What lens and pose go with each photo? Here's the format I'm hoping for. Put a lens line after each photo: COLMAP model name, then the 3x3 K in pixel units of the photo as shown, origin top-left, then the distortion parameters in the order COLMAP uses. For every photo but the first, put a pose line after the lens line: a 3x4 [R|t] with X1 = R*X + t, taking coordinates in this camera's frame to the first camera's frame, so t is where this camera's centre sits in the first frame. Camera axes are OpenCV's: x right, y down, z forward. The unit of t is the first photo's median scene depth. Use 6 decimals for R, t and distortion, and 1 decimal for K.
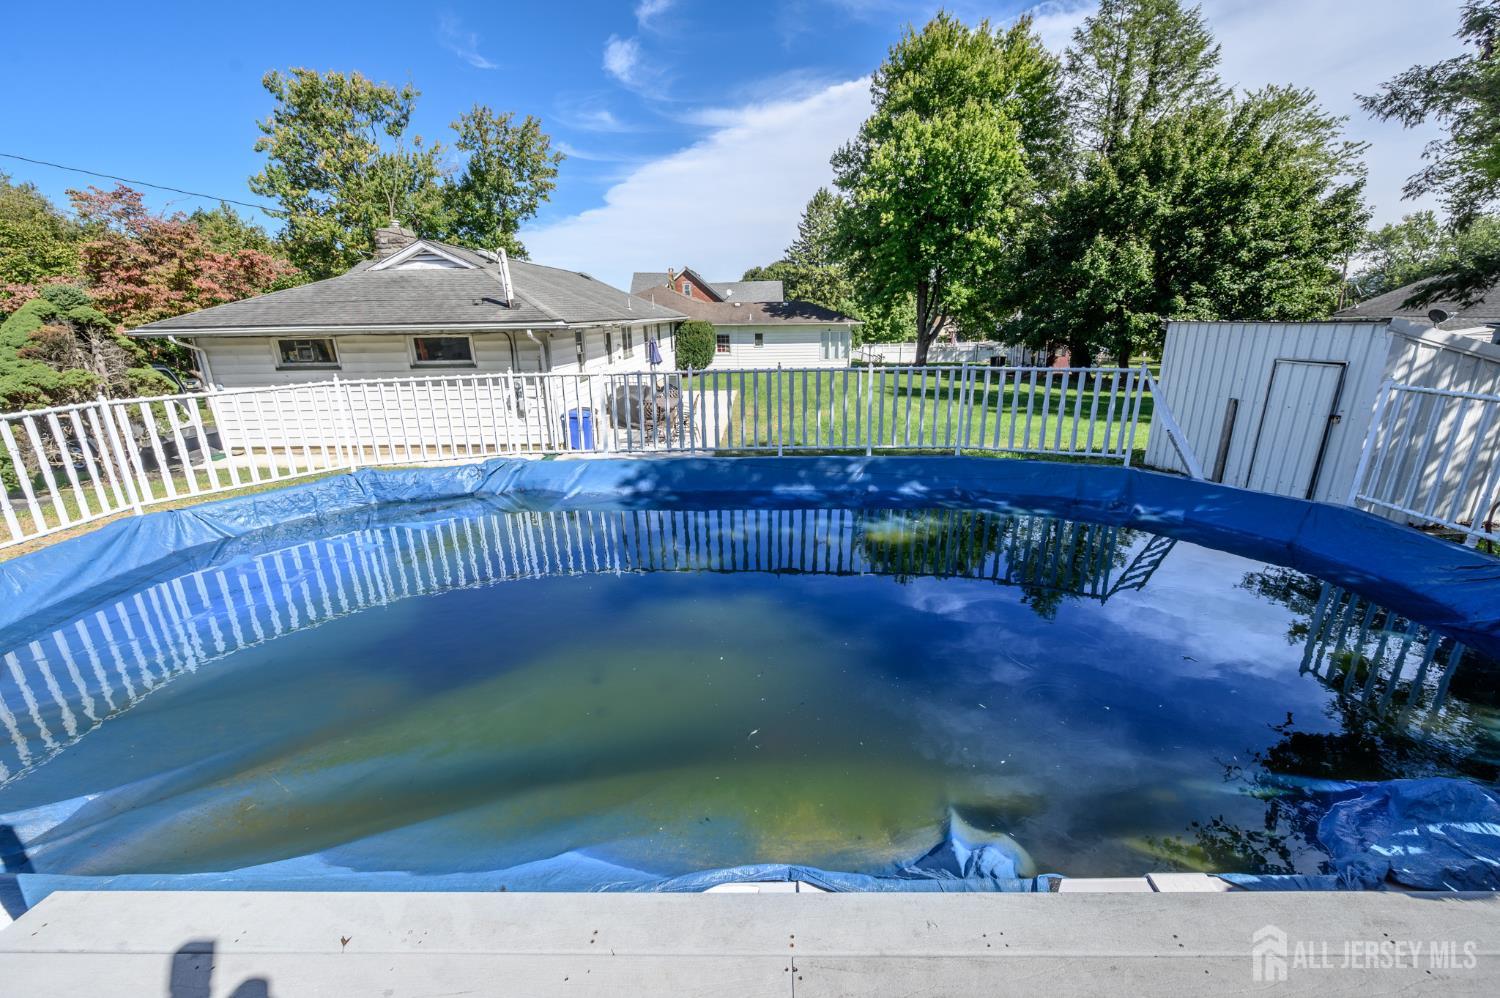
lens RADIAL K [[601.8, 0, 759.6], [0, 601.8, 495.5], [0, 0, 1]] dist [-0.000147, -0.000070]
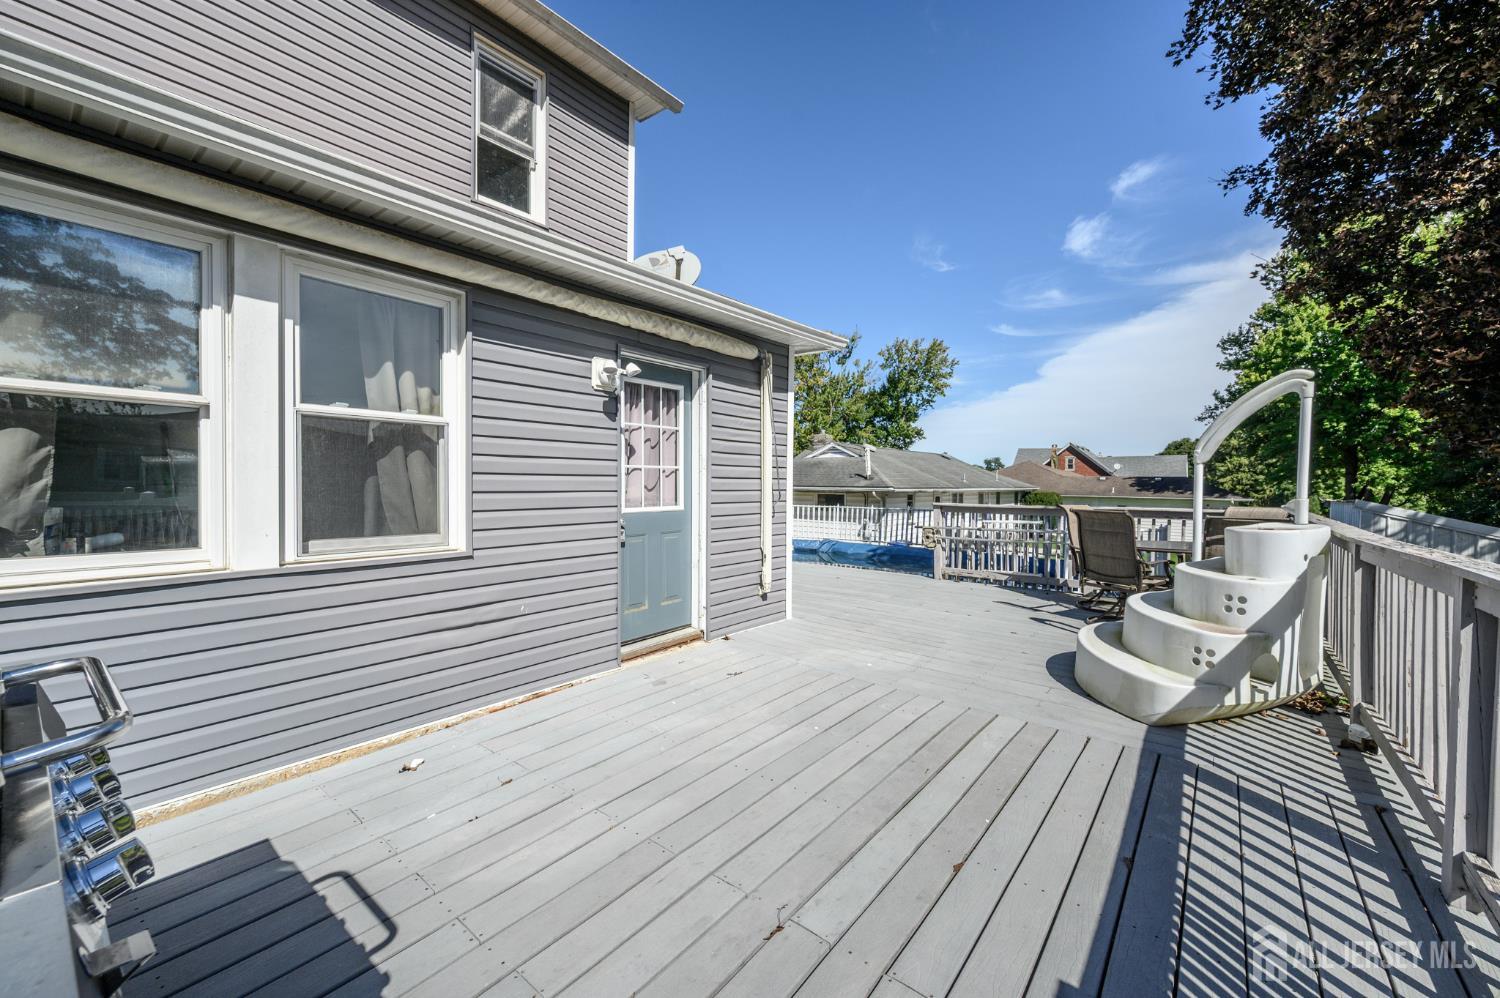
lens RADIAL K [[586.0, 0, 750.0], [0, 586.0, 499.0], [0, 0, 1]] dist [0.000736, 0.000141]
pose [[0.792596, 0.042828, -0.608241, 0.115120], [-0.200029, 0.960590, -0.193018, 0.046482], [0.576003, 0.274651, 0.769927, -0.162935]]
